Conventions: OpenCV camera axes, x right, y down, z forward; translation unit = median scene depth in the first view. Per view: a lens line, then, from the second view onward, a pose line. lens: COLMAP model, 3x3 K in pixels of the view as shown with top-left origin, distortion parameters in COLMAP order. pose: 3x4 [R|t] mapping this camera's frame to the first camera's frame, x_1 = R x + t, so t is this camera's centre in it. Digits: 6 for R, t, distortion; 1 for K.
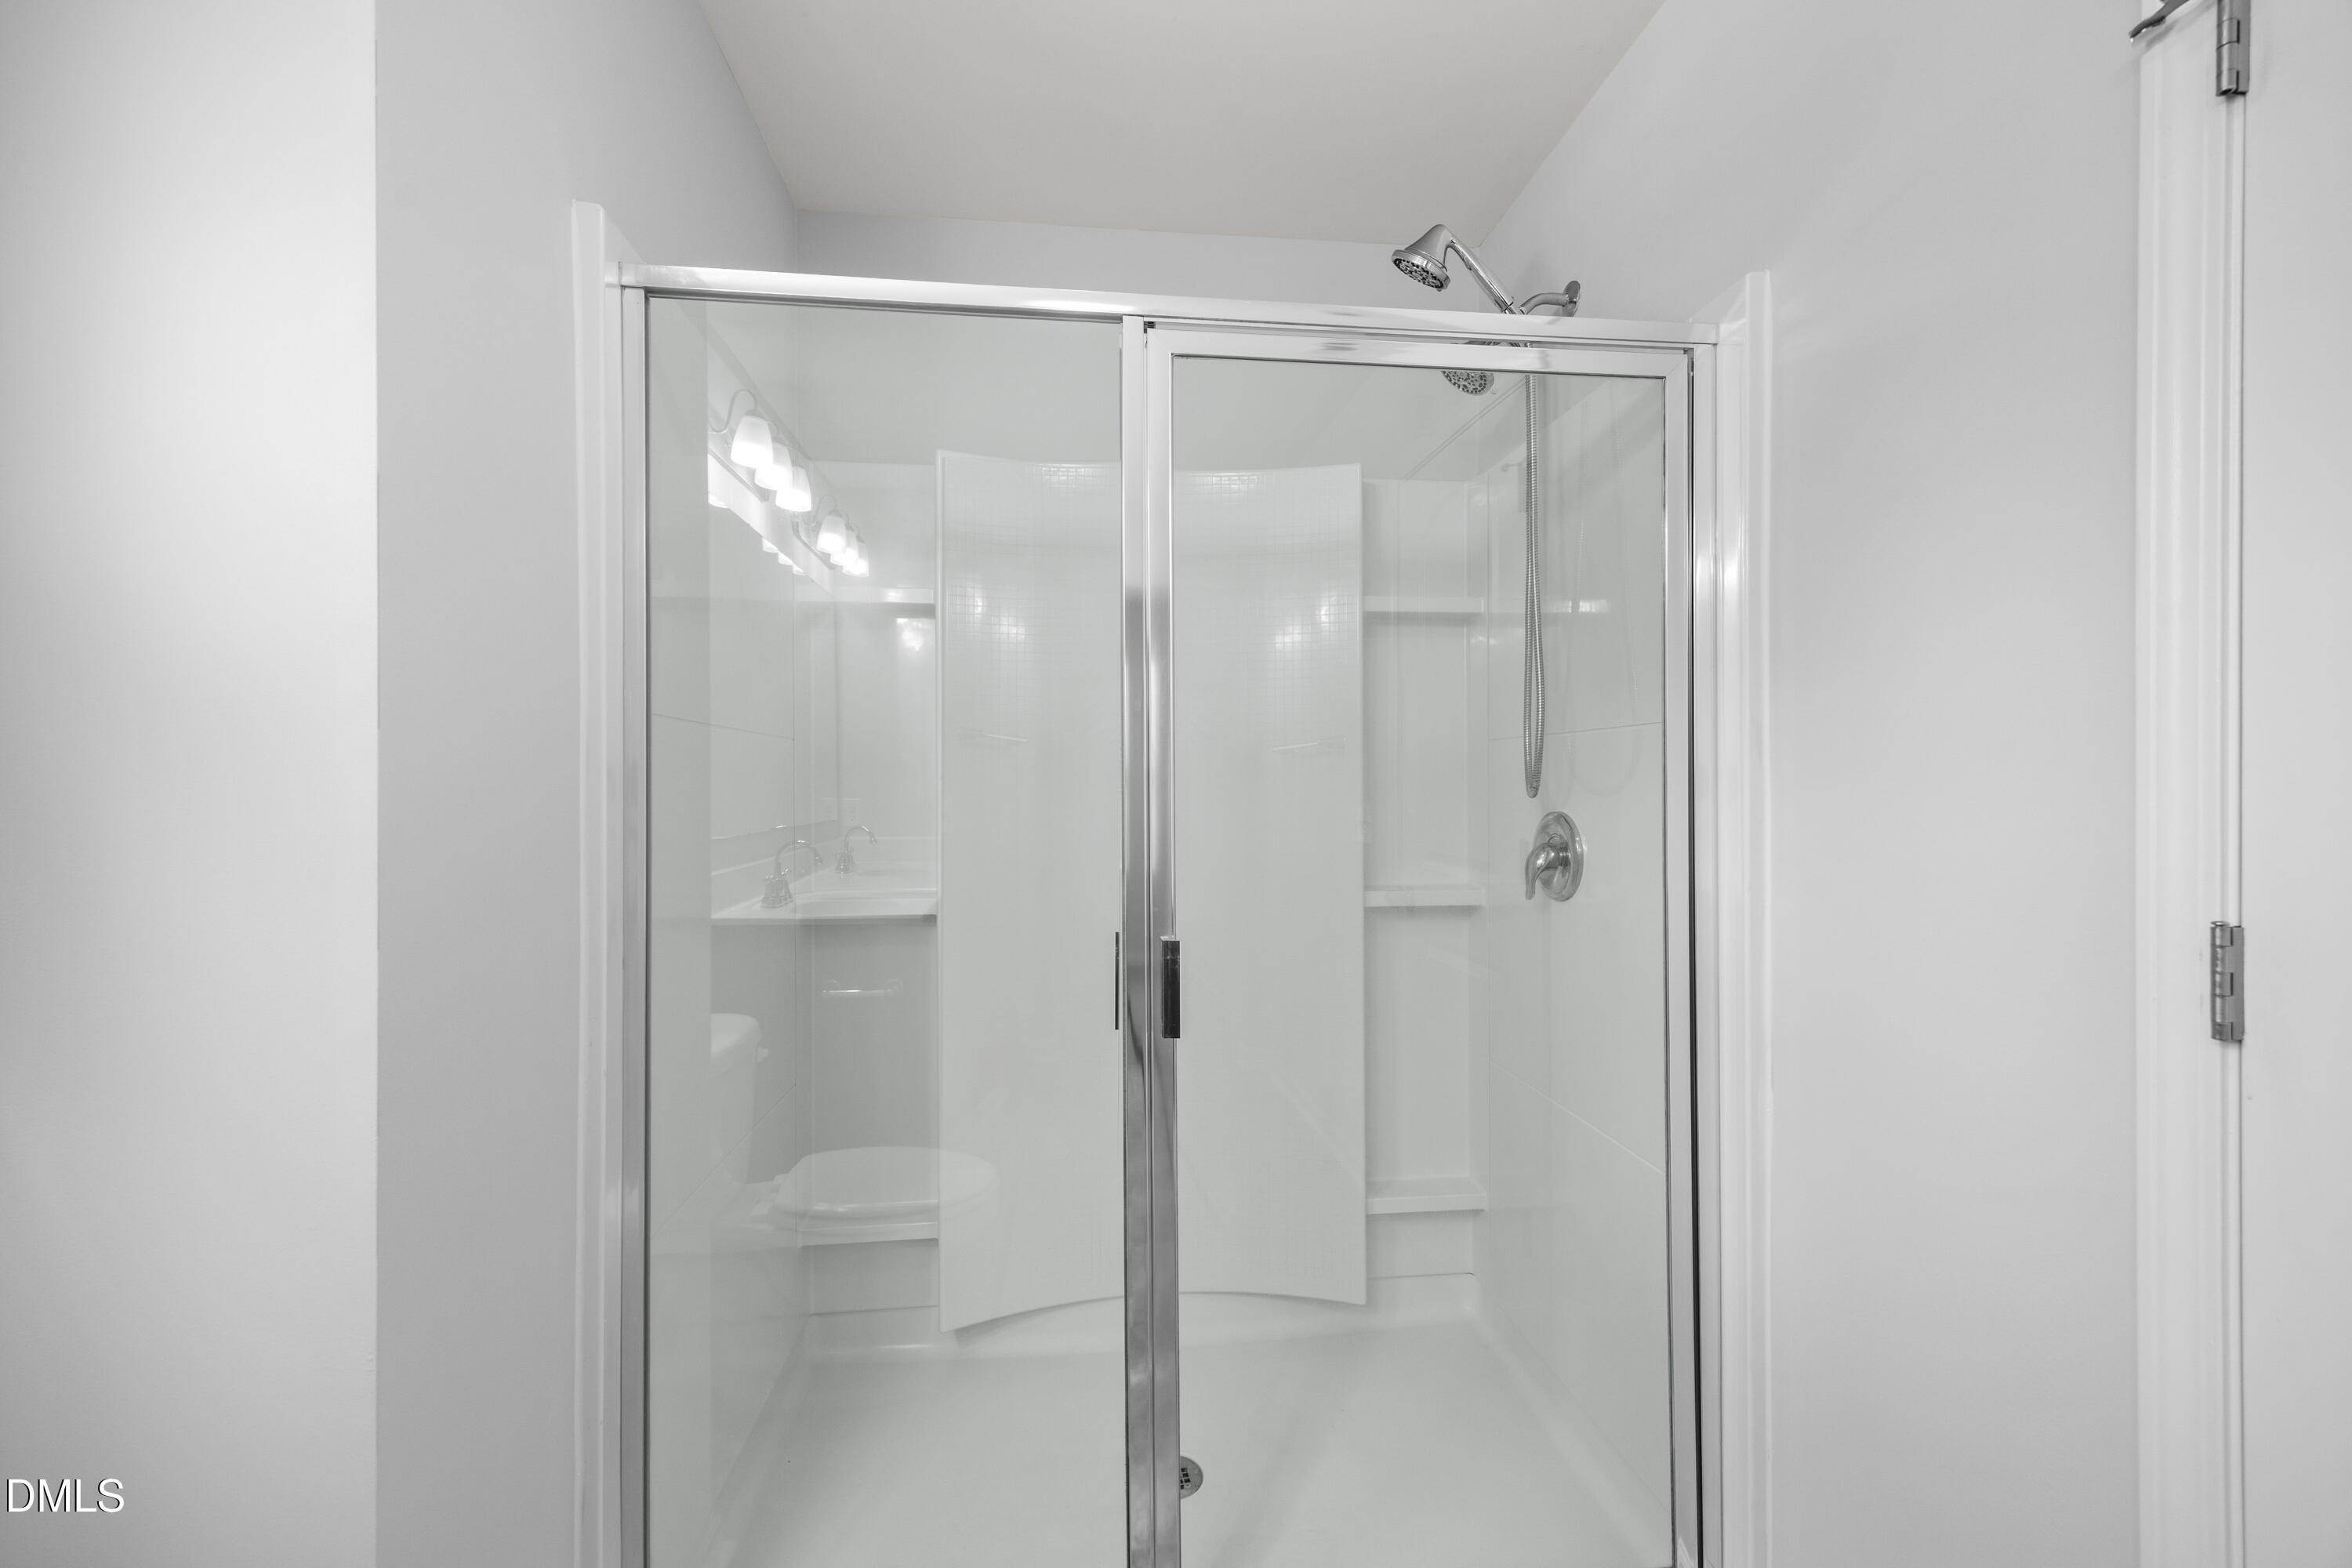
lens RADIAL K [[934.0, 0, 1179.9], [0, 934.0, 791.4], [0, 0, 1]] dist [0.004941, 0.000141]
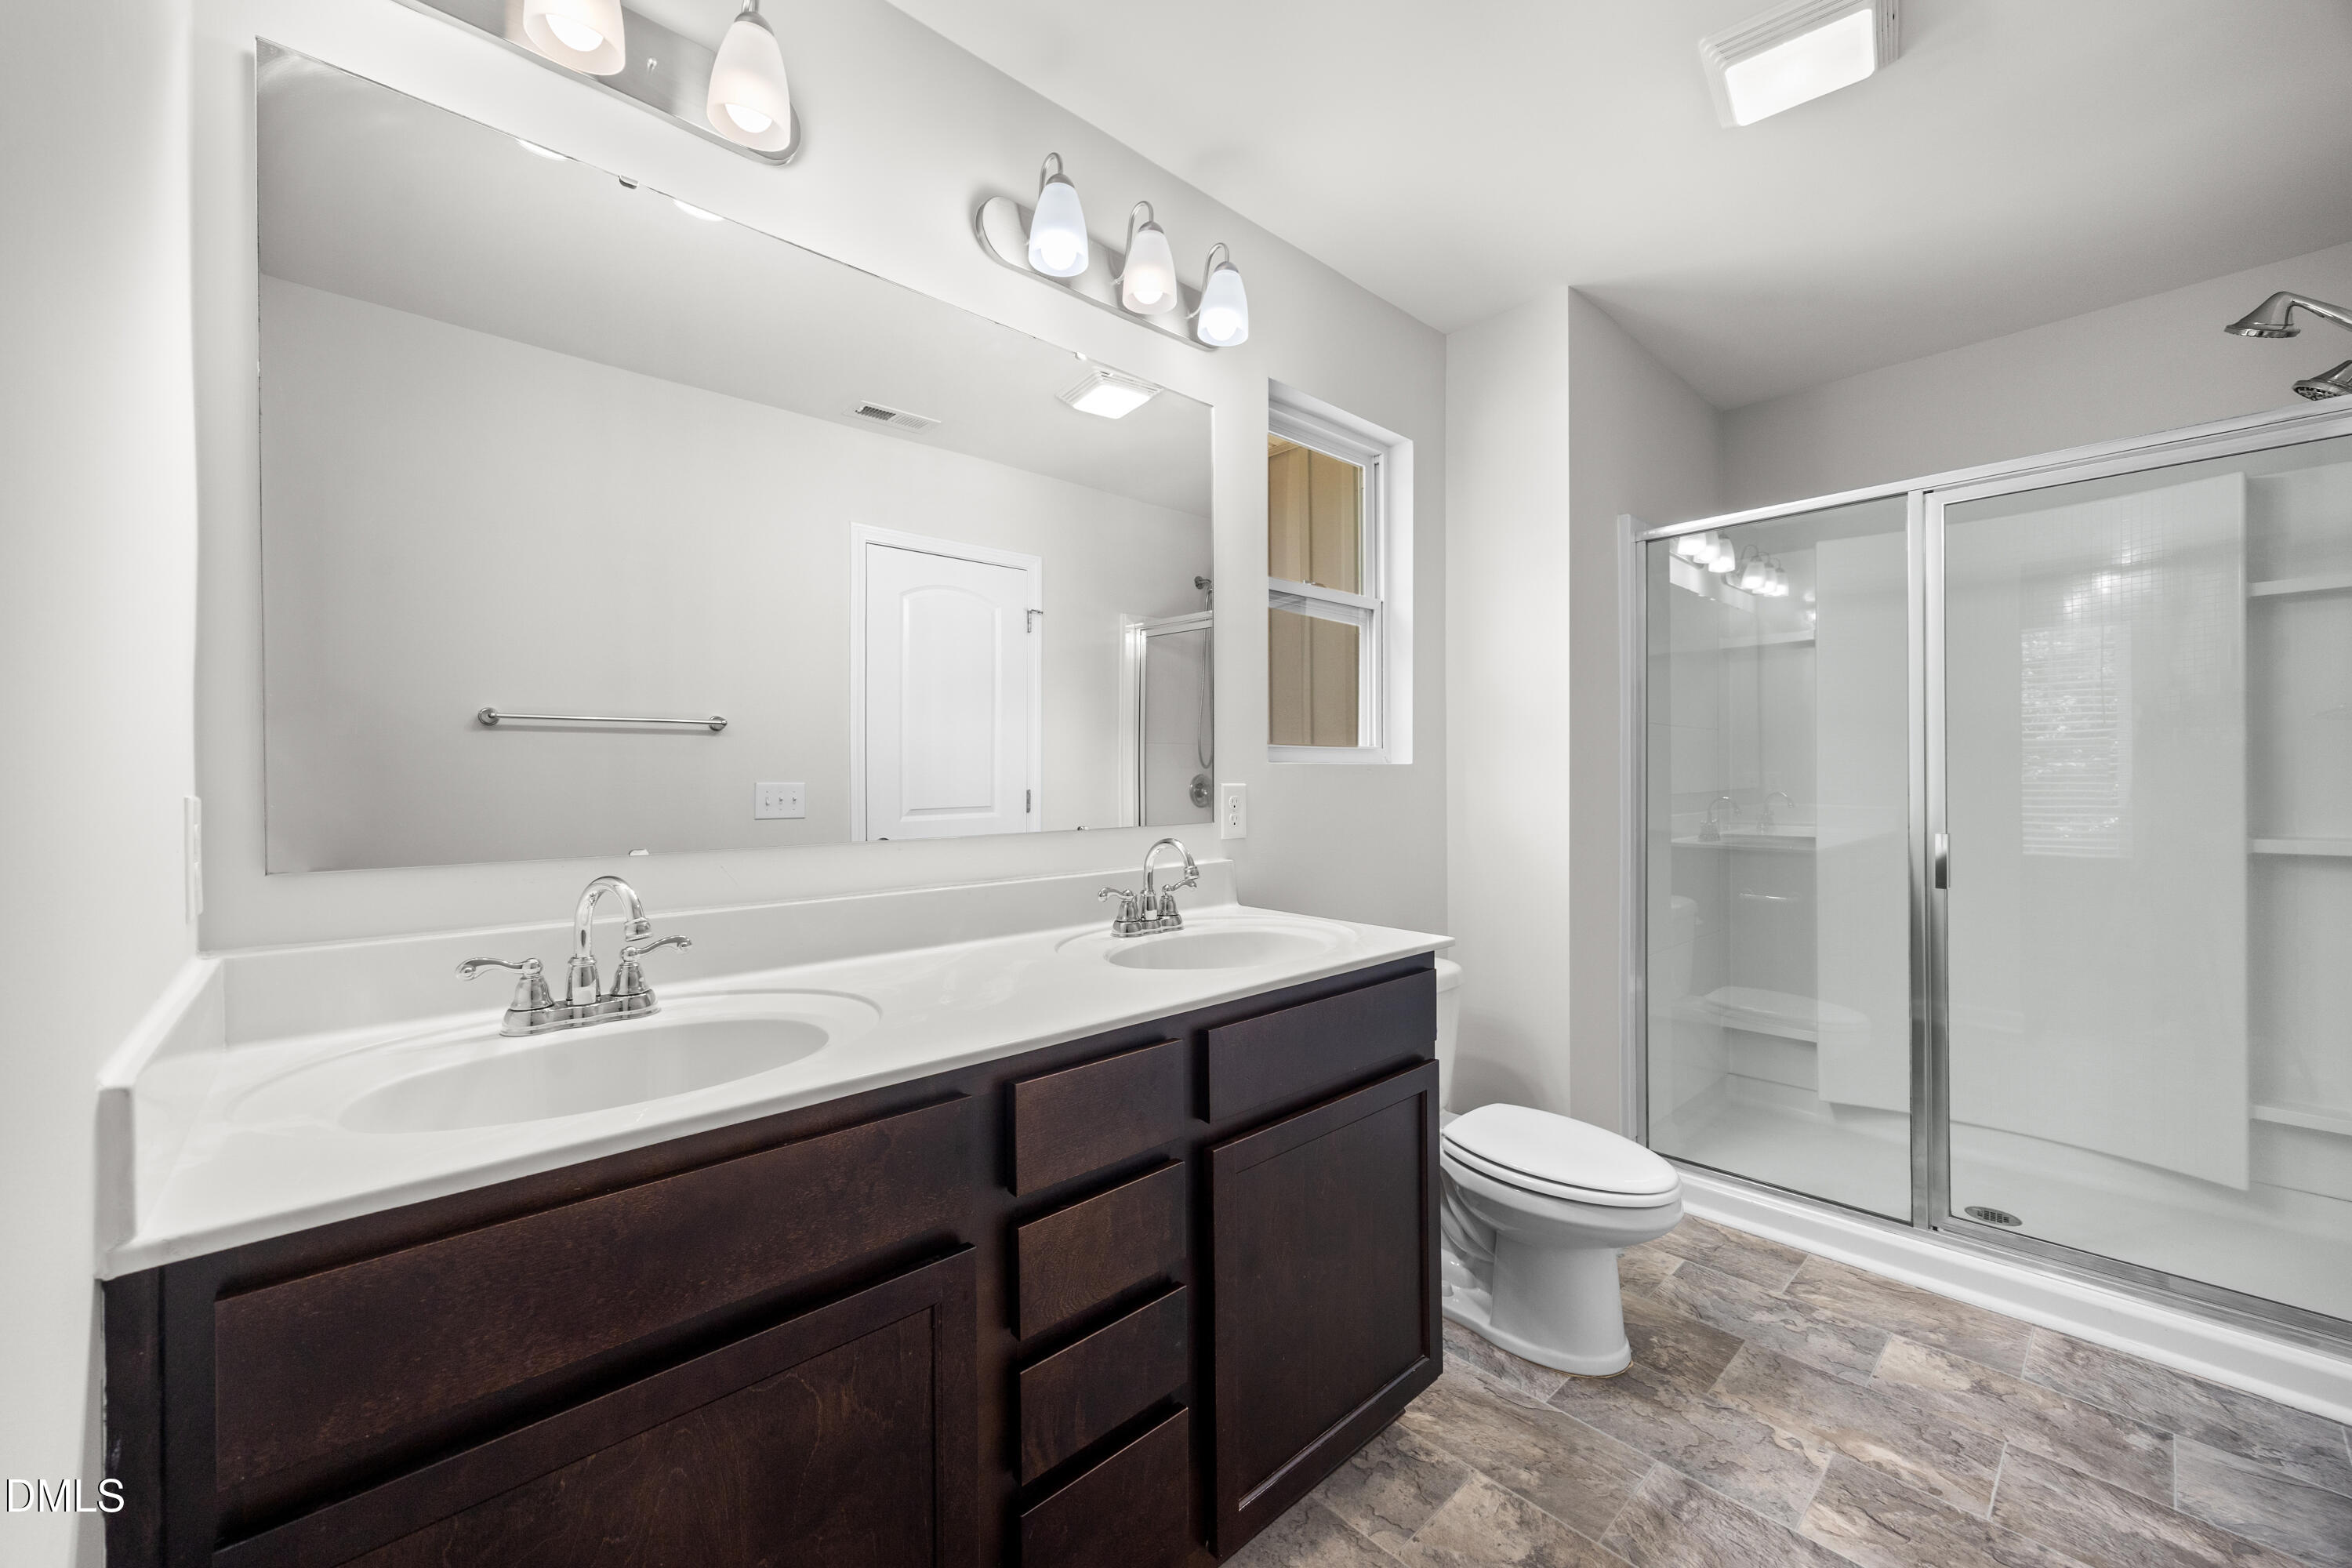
lens RADIAL K [[934.0, 0, 1159.7], [0, 934.0, 790.9], [0, 0, 1]] dist [0.004941, 0.000141]
pose [[0.588061, 0.004484, -0.808804, 0.339964], [0.003204, 0.999964, 0.007873, 0.034418], [0.808810, -0.007222, 0.588025, -0.763028]]
